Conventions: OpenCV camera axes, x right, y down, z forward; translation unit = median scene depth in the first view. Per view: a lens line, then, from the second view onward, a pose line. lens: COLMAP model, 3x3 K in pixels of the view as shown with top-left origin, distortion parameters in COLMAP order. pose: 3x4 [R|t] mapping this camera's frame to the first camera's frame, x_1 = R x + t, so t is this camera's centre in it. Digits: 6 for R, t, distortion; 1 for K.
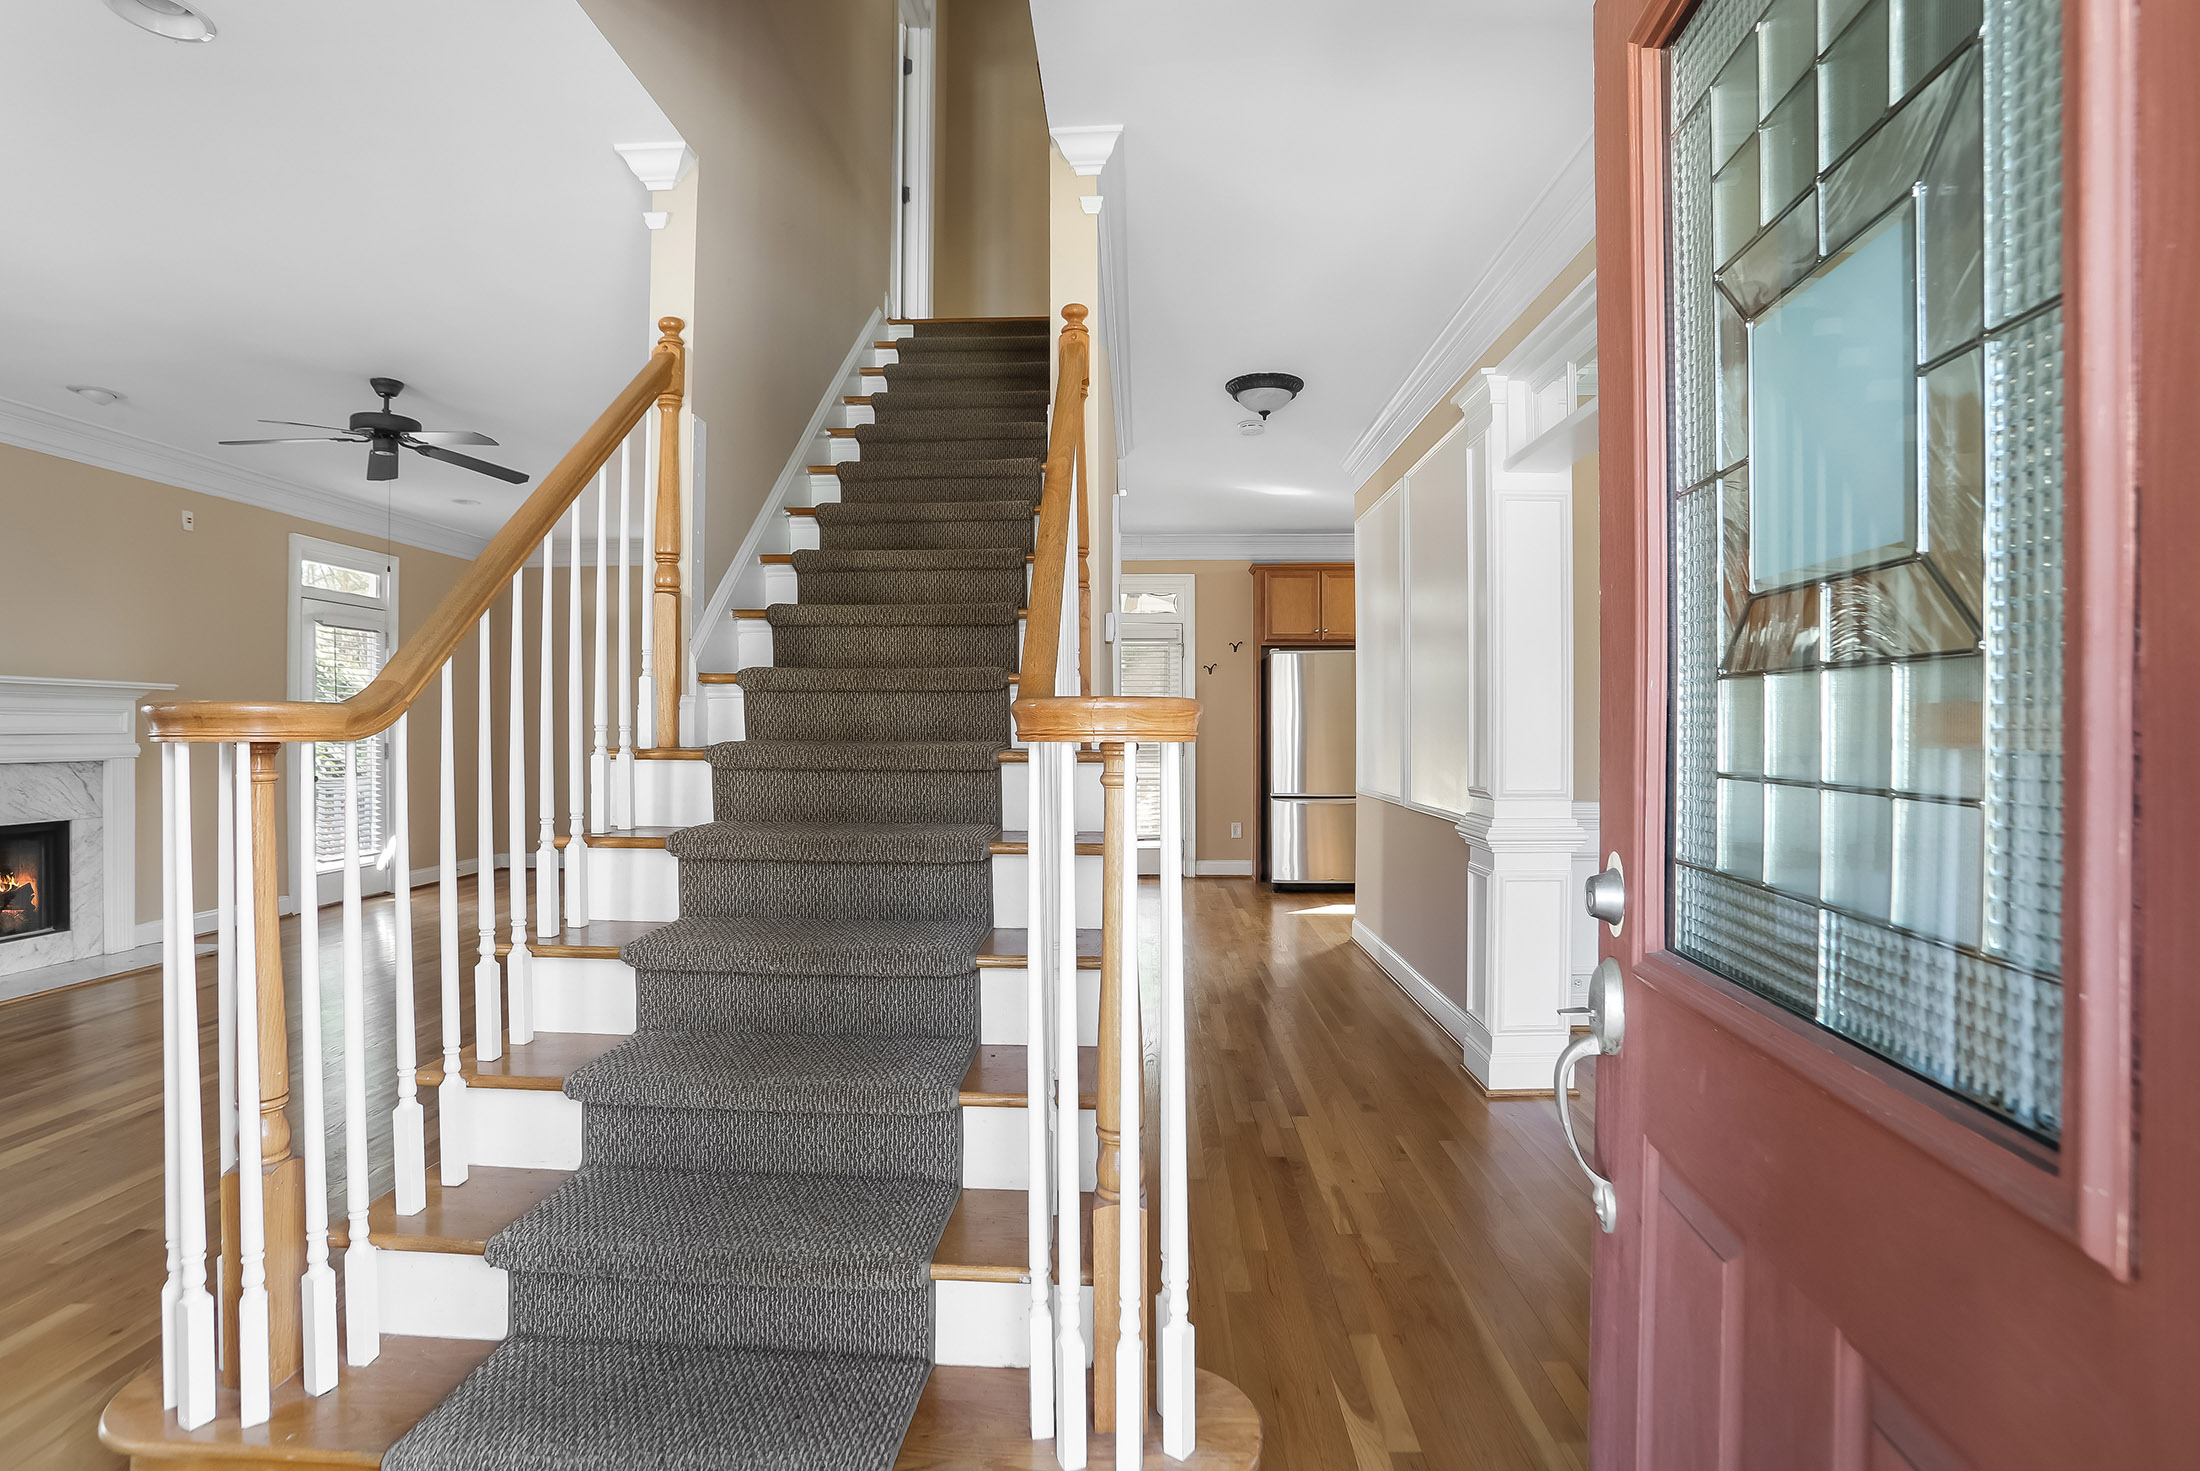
lens RADIAL K [[1085.4, 0, 1098.5], [0, 1085.4, 724.6], [0, 0, 1]] dist [-0.071073, 0.030368]
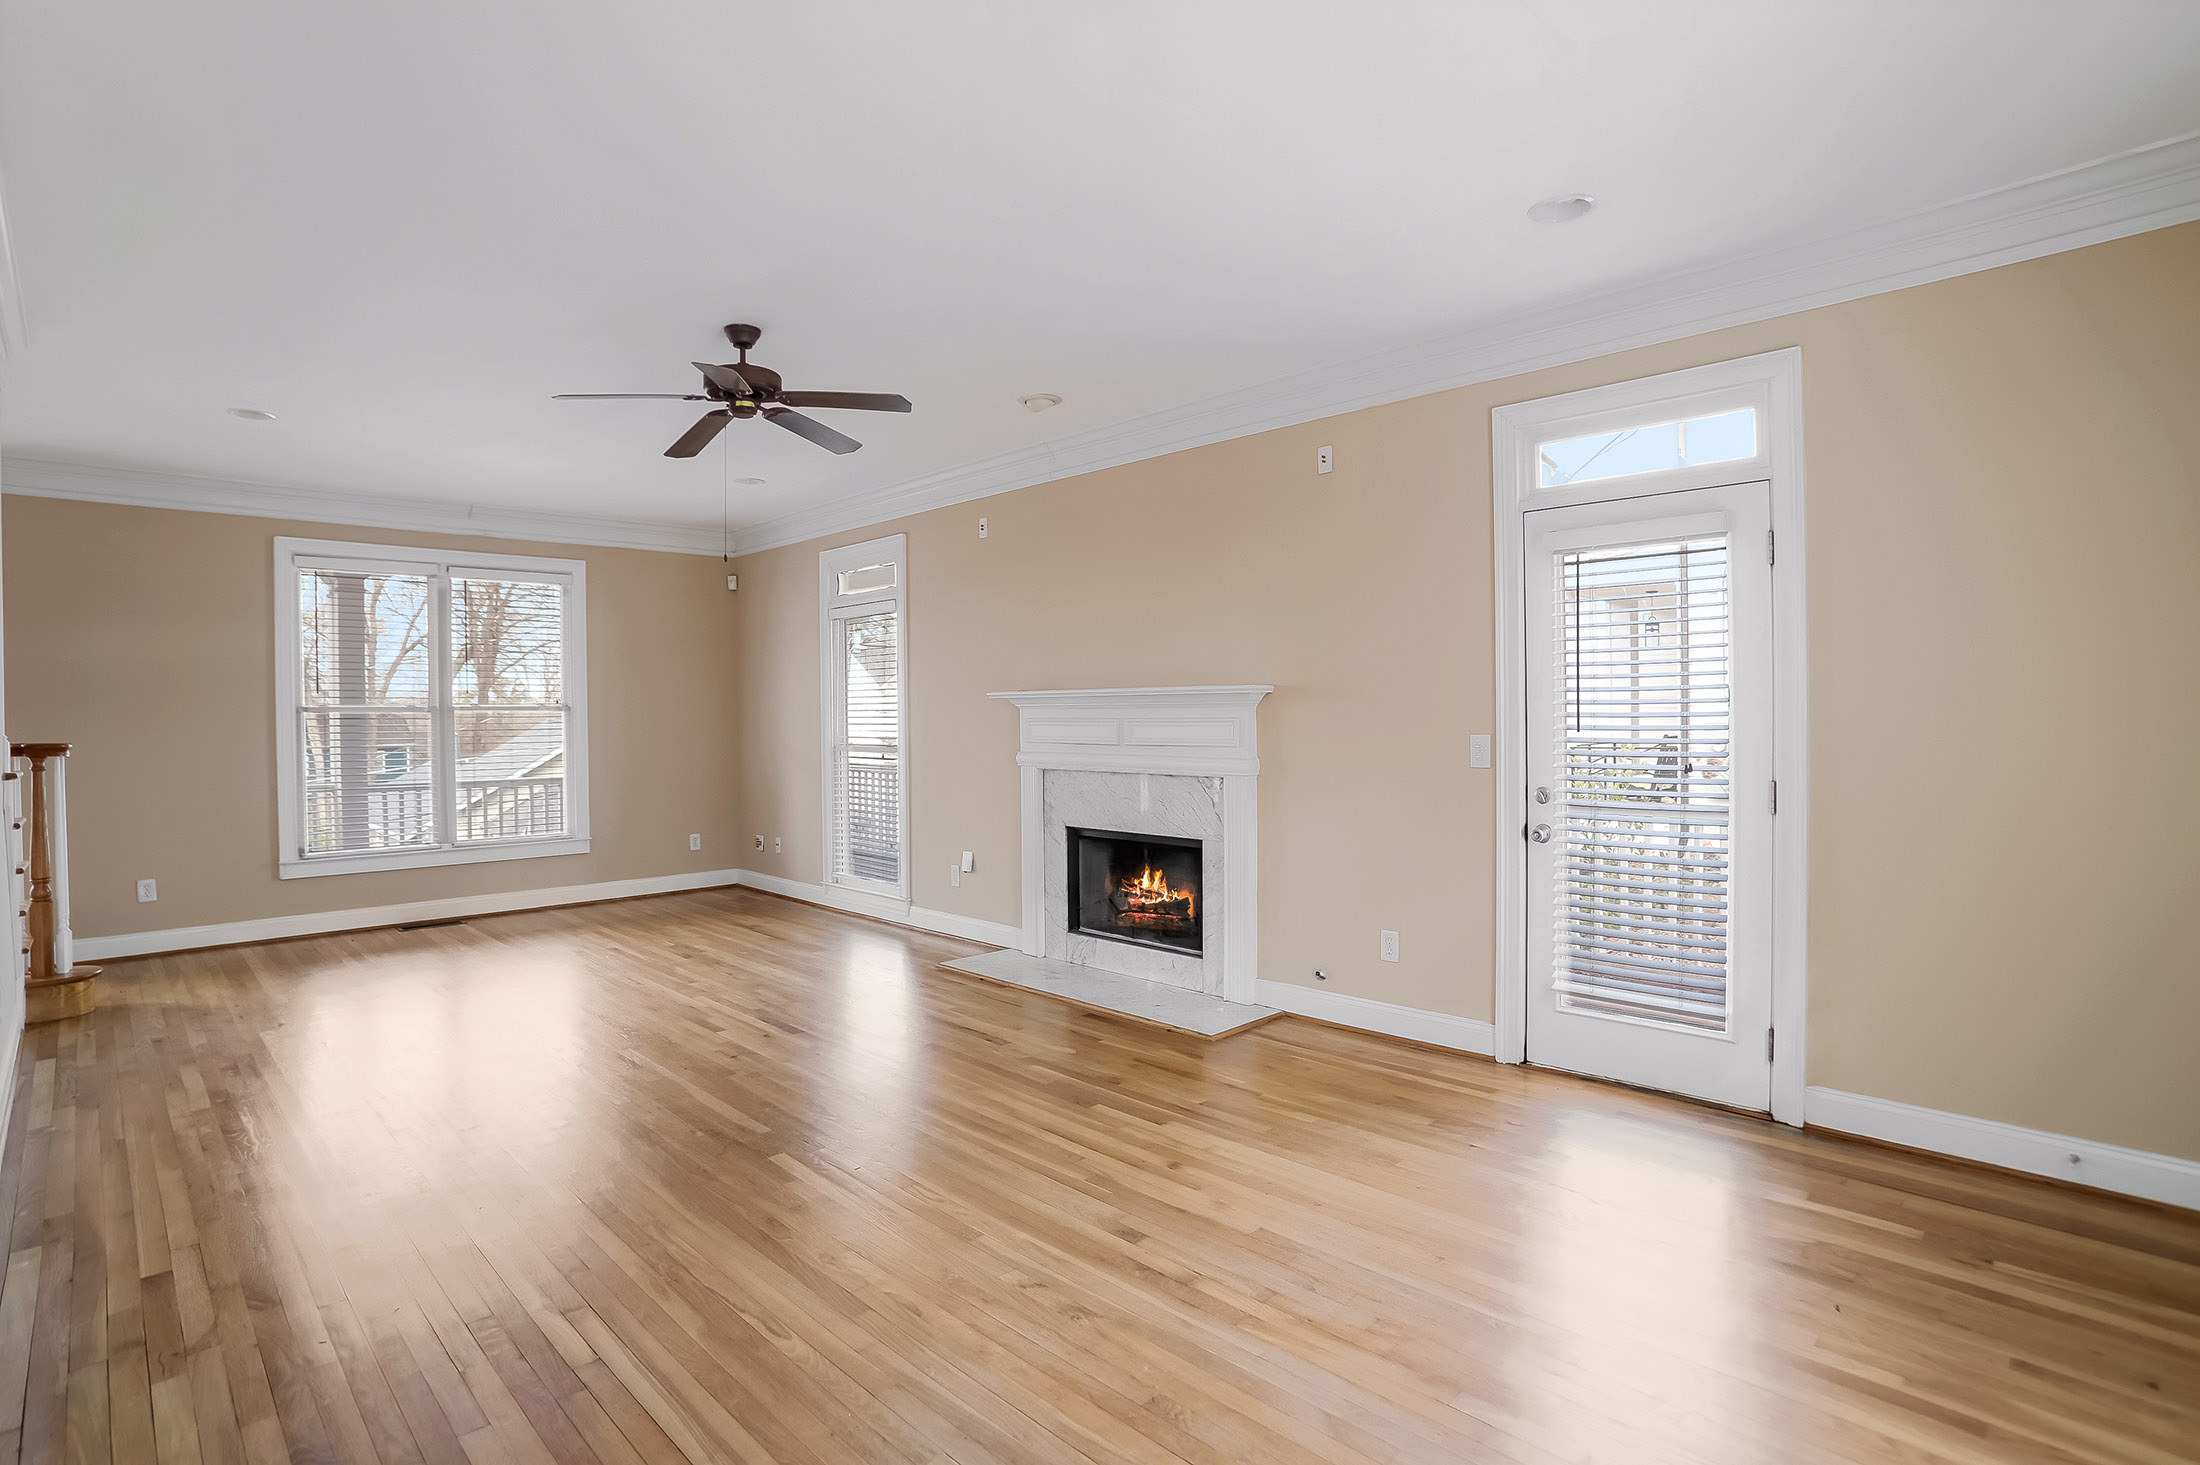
lens RADIAL K [[1085.4, 0, 1098.5], [0, 1085.4, 721.6], [0, 0, 1]] dist [-0.071073, 0.030368]
pose [[-0.695040, 0.006661, -0.718940, -0.240886], [0.003020, 0.999975, 0.006346, -0.018229], [0.718965, 0.002239, -0.695043, 1.595605]]
